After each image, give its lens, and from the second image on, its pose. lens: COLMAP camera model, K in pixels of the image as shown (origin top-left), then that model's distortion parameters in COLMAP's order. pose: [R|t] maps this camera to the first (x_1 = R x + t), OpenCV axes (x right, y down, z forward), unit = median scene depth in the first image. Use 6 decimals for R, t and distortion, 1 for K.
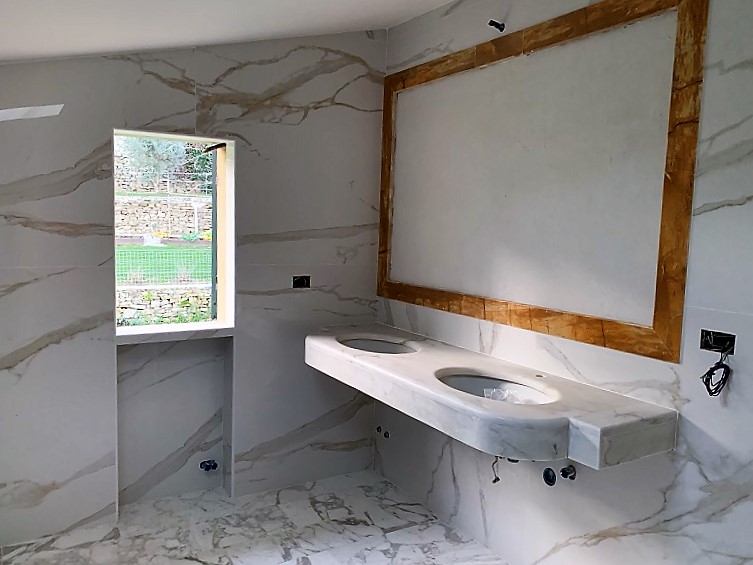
lens RADIAL K [[637.2, 0, 379.7], [0, 637.2, 286.4], [0, 0, 1]] dist [0.108403, -0.090984]
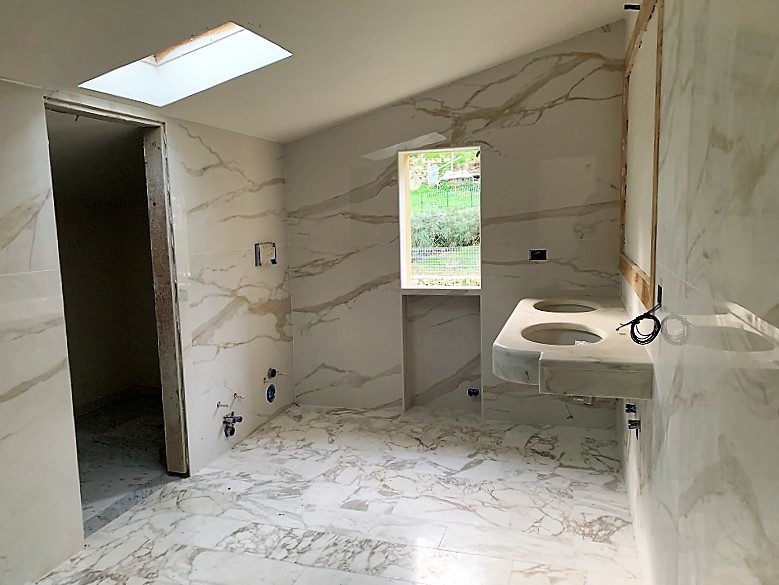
lens RADIAL K [[659.2, 0, 392.8], [0, 659.2, 296.5], [0, 0, 1]] dist [0.108403, -0.090984]
pose [[0.650003, 0.044070, -0.758653, 0.716607], [-0.033735, 0.999006, 0.029128, 0.048554], [0.759183, 0.006660, 0.650844, -0.018005]]
